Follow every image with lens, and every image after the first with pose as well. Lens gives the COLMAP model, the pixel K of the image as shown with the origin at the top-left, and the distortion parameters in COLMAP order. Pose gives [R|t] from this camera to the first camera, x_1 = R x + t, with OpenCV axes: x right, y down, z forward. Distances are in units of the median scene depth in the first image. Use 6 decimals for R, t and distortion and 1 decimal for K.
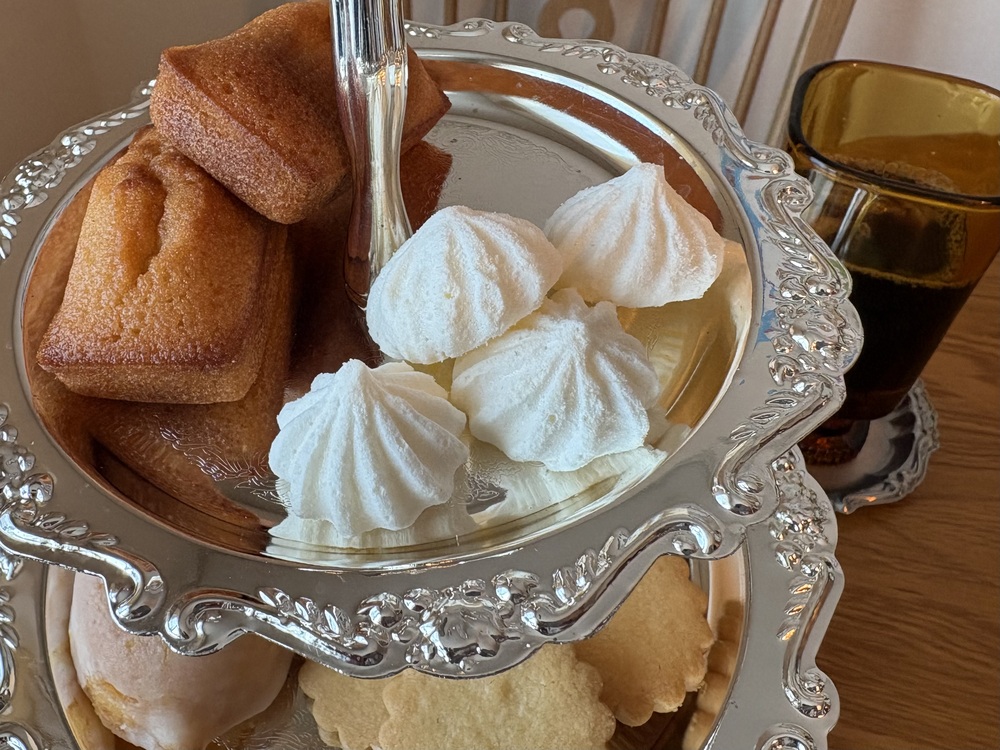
lens RADIAL K [[1073.2, 0, 378.2], [0, 1073.2, 374.8], [0, 0, 1]] dist [-0.026540, 0.046938]
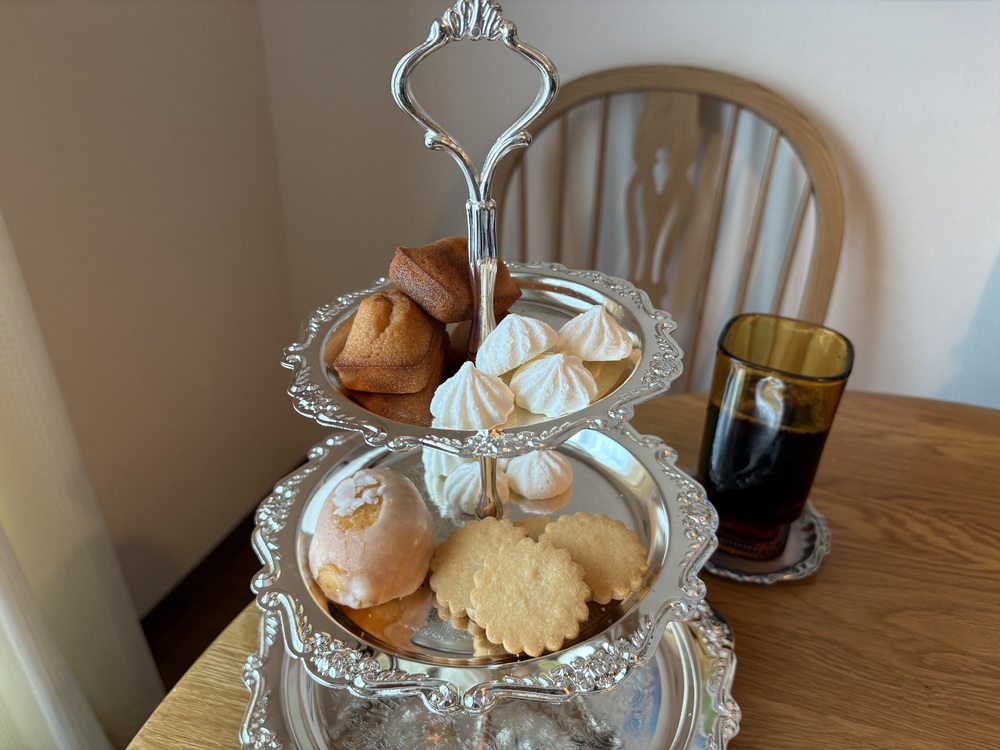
lens RADIAL K [[755.0, 0, 500.0], [0, 755.0, 375.0], [0, 0, 1]] dist [0.002130, -0.001432]
pose [[0.998473, 0.055200, 0.001952, 0.041487], [-0.053271, 0.971718, -0.230059, 0.354208], [-0.014596, 0.229604, 0.973175, -0.588643]]
